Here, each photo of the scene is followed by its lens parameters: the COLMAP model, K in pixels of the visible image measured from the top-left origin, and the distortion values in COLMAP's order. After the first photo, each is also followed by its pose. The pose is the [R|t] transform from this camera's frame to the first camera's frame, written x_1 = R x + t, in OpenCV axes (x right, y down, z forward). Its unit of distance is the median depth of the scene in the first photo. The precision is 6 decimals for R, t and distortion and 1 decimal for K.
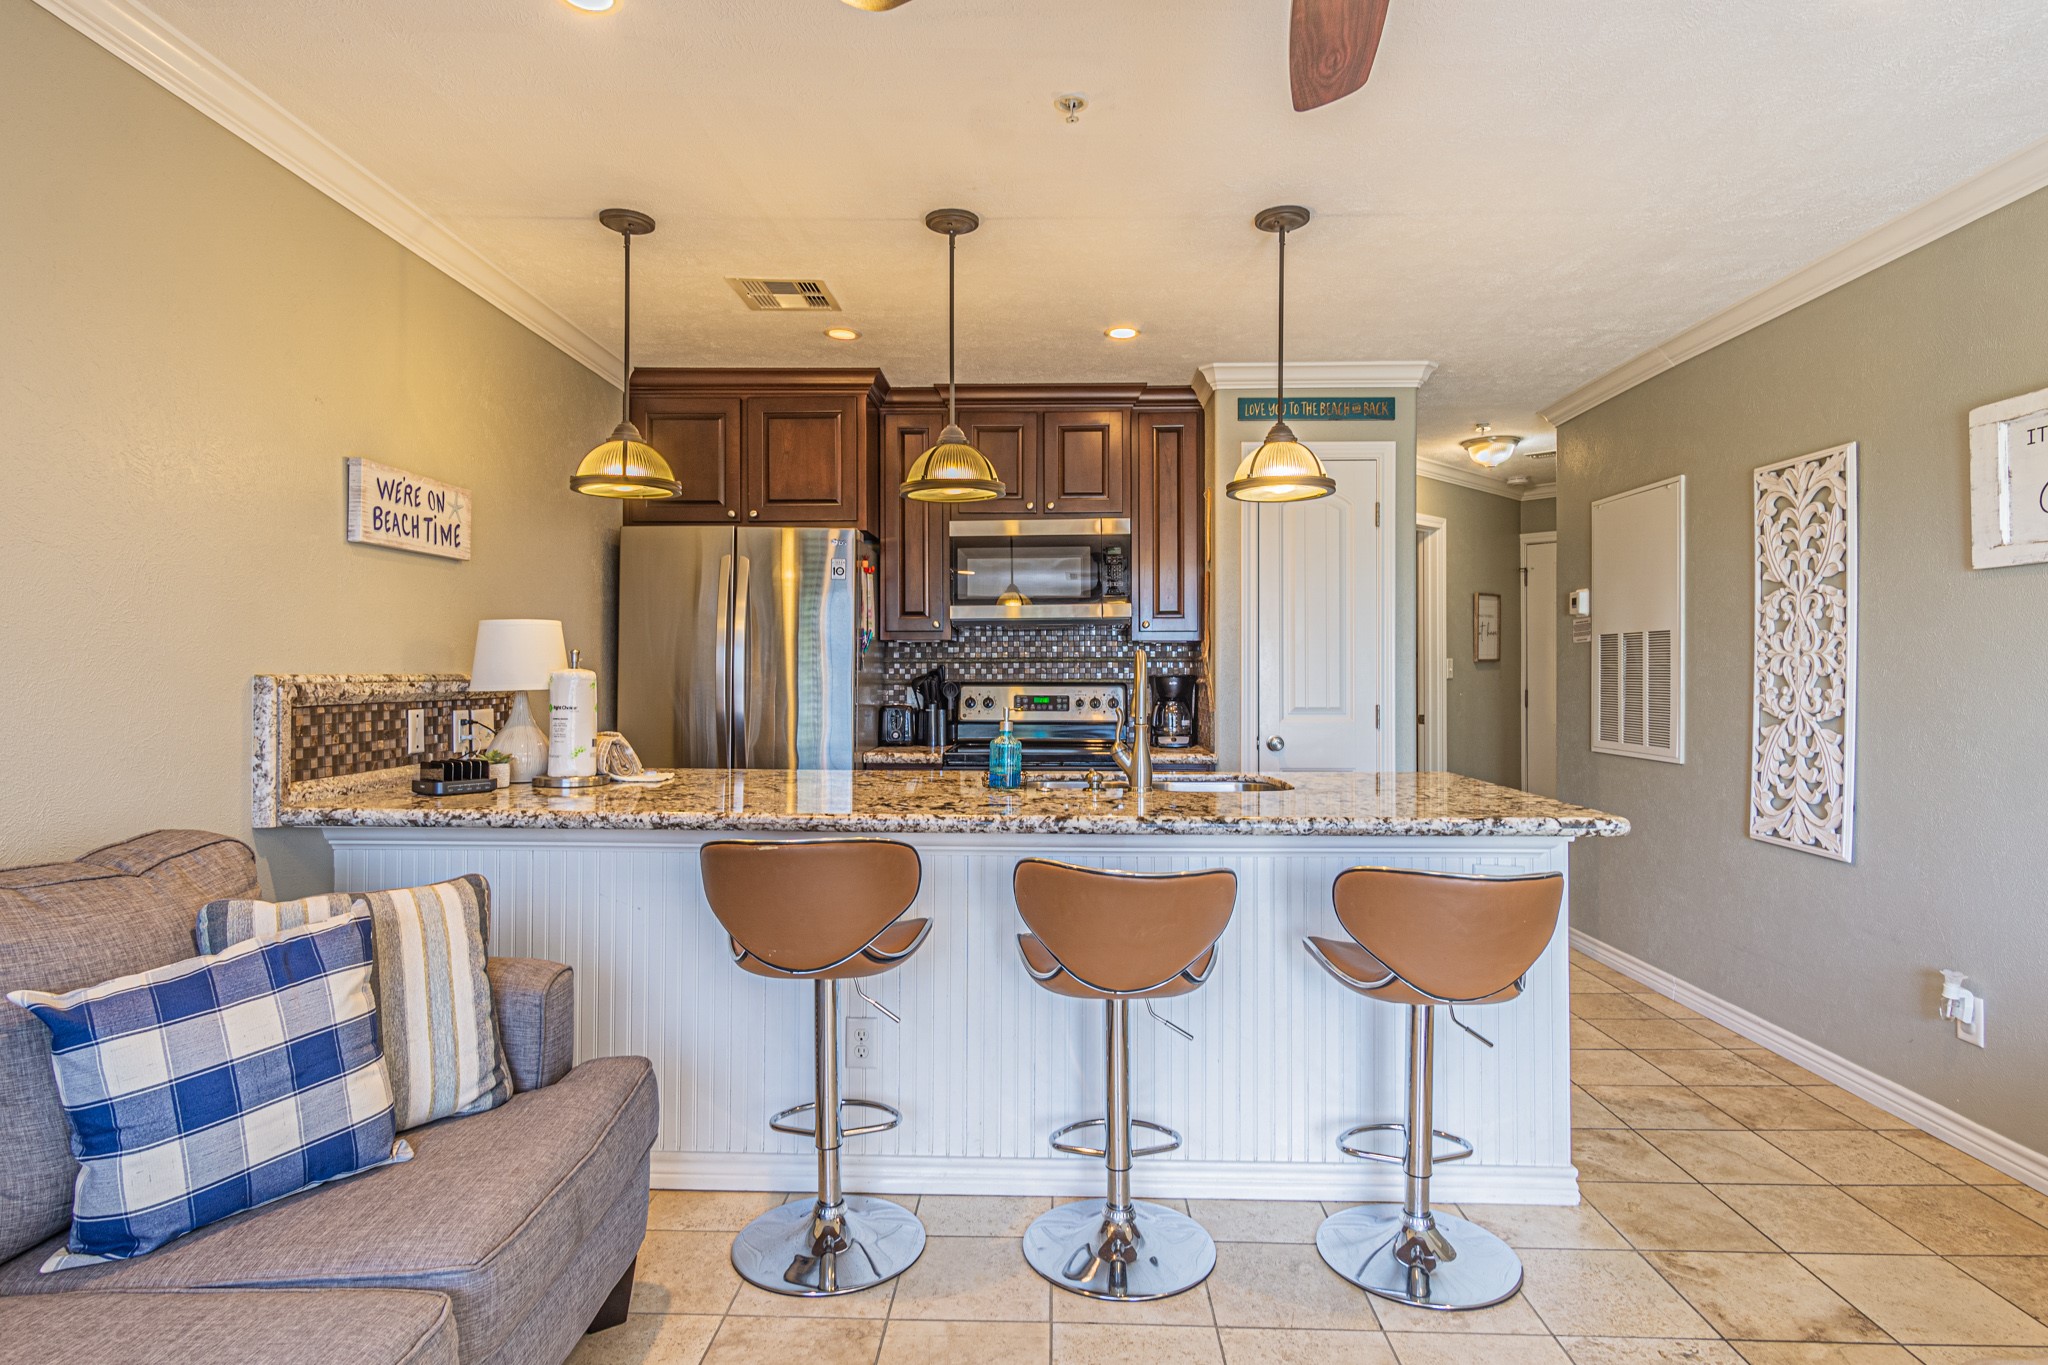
lens RADIAL K [[1098.1, 0, 1021.3], [0, 1098.1, 668.8], [0, 0, 1]] dist [0.004891, 0.001996]
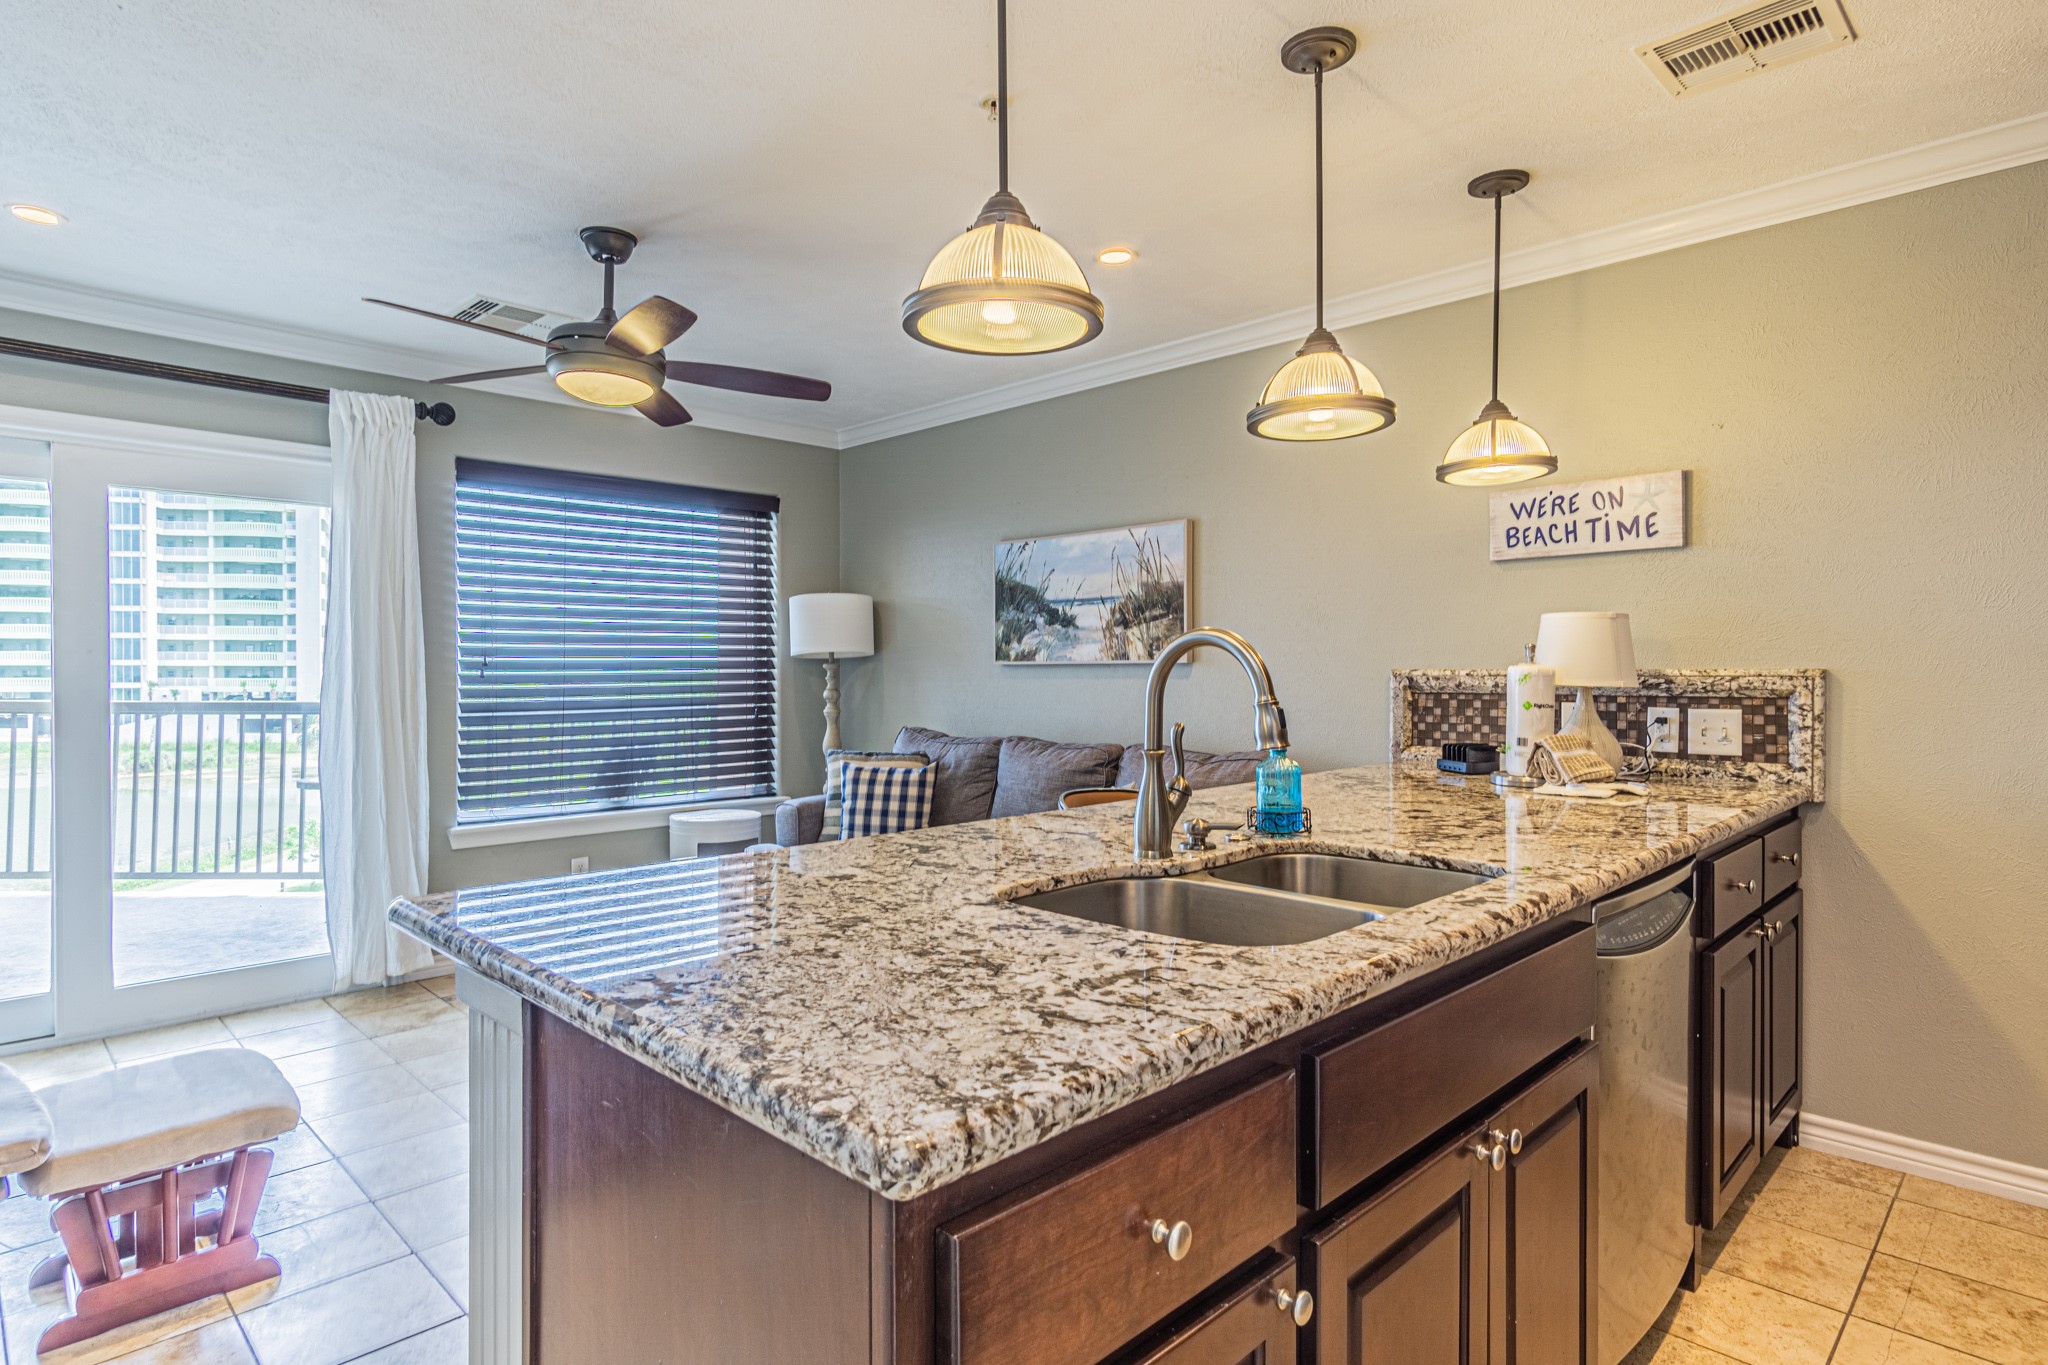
lens RADIAL K [[1113.1, 0, 1008.4], [0, 1113.1, 681.9], [0, 0, 1]] dist [0.004761, 0.001213]
pose [[-0.693757, 0.007877, -0.720166, 0.620461], [0.003006, 0.999963, 0.008041, 0.006690], [0.720203, 0.003414, -0.693755, 1.370047]]
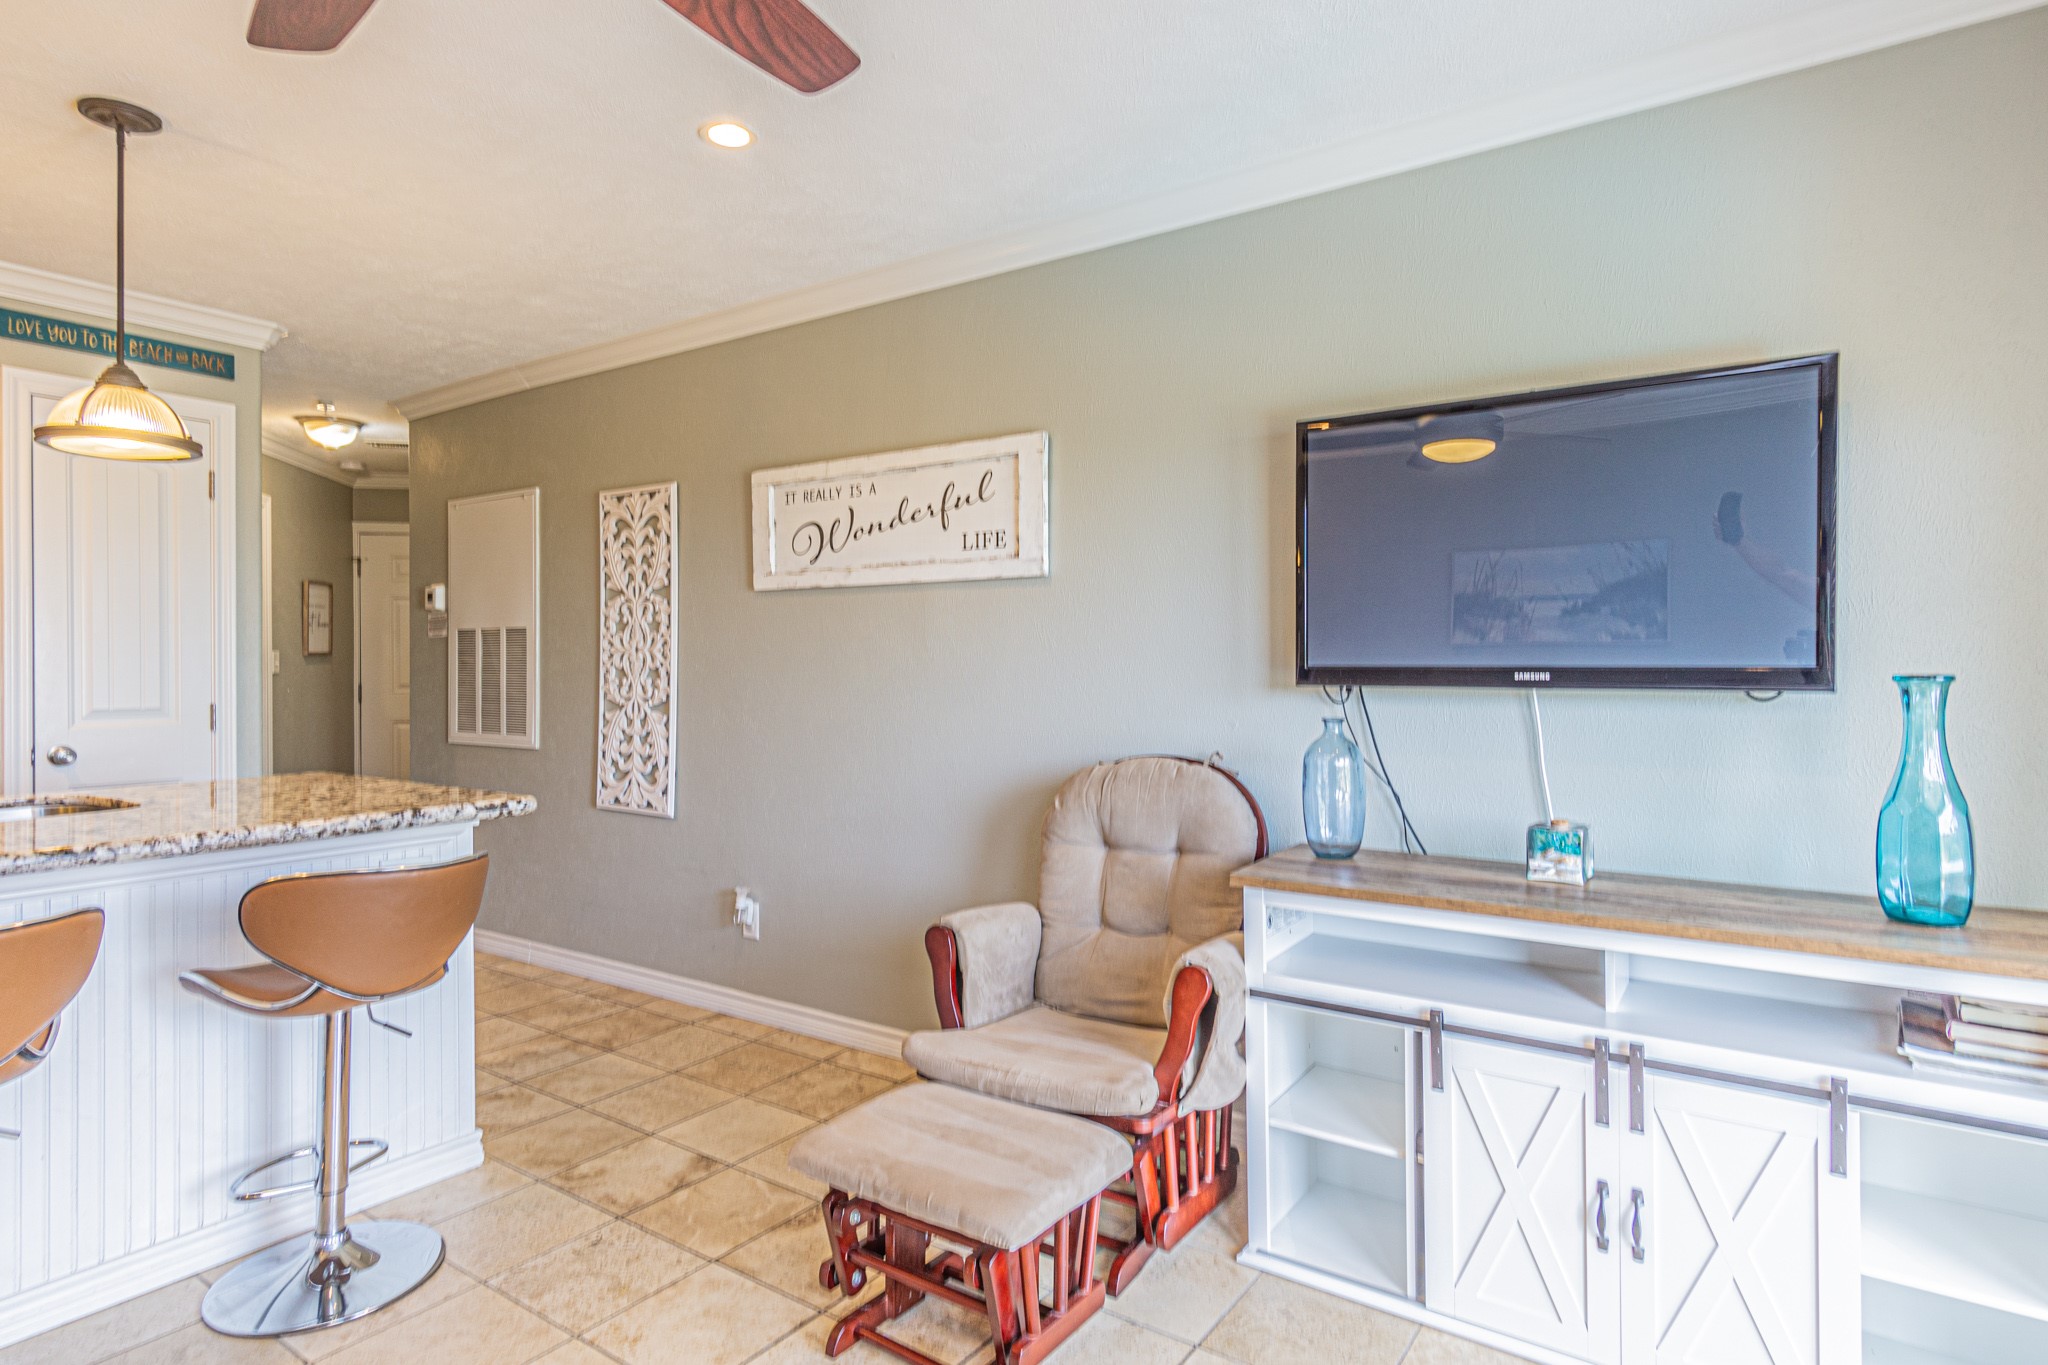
lens RADIAL K [[1119.8, 0, 990.7], [0, 1119.8, 675.4], [0, 0, 1]] dist [0.001001, 0.000172]
pose [[0.558163, -0.007004, 0.829702, -0.100811], [-0.001827, 0.999952, 0.009671, 0.000995], [-0.829729, -0.006914, 0.558123, -0.011750]]
